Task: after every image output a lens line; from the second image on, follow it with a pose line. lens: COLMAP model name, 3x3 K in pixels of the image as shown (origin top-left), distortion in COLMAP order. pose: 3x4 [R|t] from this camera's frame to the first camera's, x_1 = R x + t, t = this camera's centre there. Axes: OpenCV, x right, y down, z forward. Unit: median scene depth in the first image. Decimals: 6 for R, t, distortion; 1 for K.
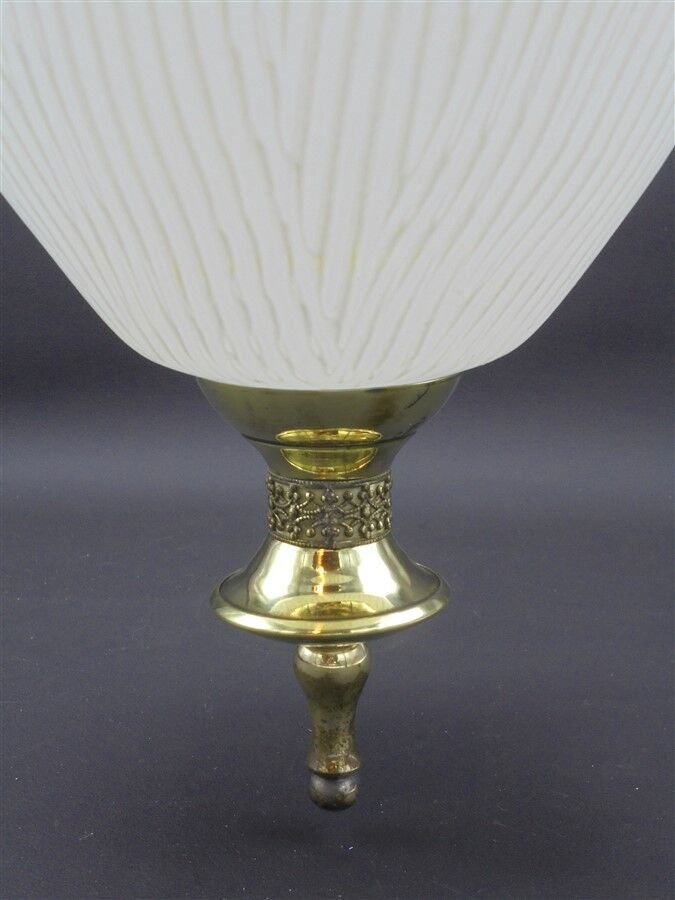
lens RADIAL K [[1302.3, 0, 336.1], [0, 1302.3, 448.7], [0, 0, 1]] dist [-0.170830, 0.000000]
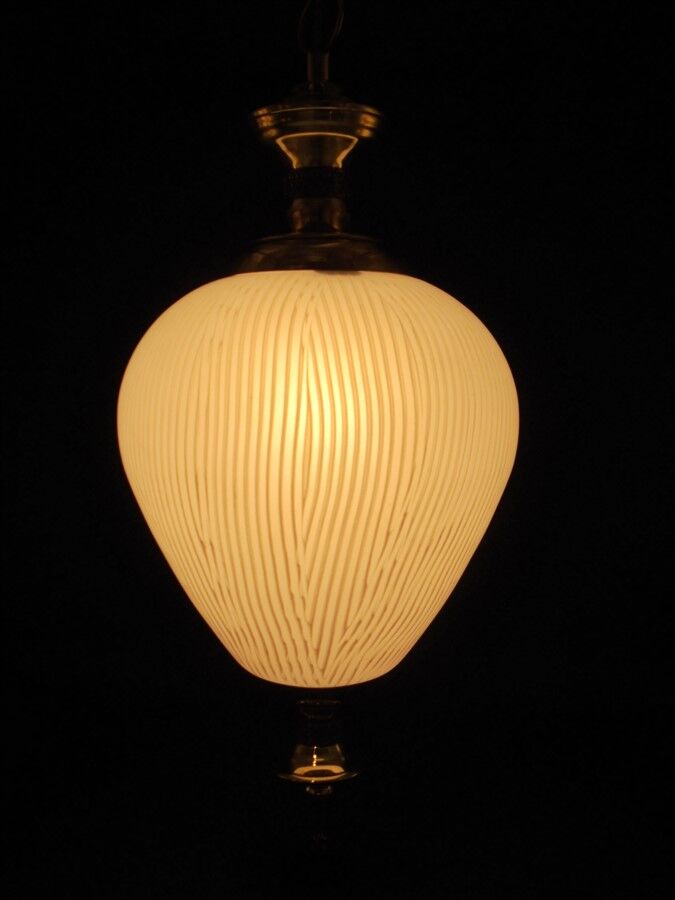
lens RADIAL K [[1009.6, 0, 334.2], [0, 1009.6, 449.3], [0, 0, 1]] dist [-0.011827, 0.000000]
pose [[0.999827, 0.015343, 0.010495, -0.005735], [-0.013485, 0.987256, -0.158567, -0.236861], [-0.012794, 0.158398, 0.987292, -1.312069]]
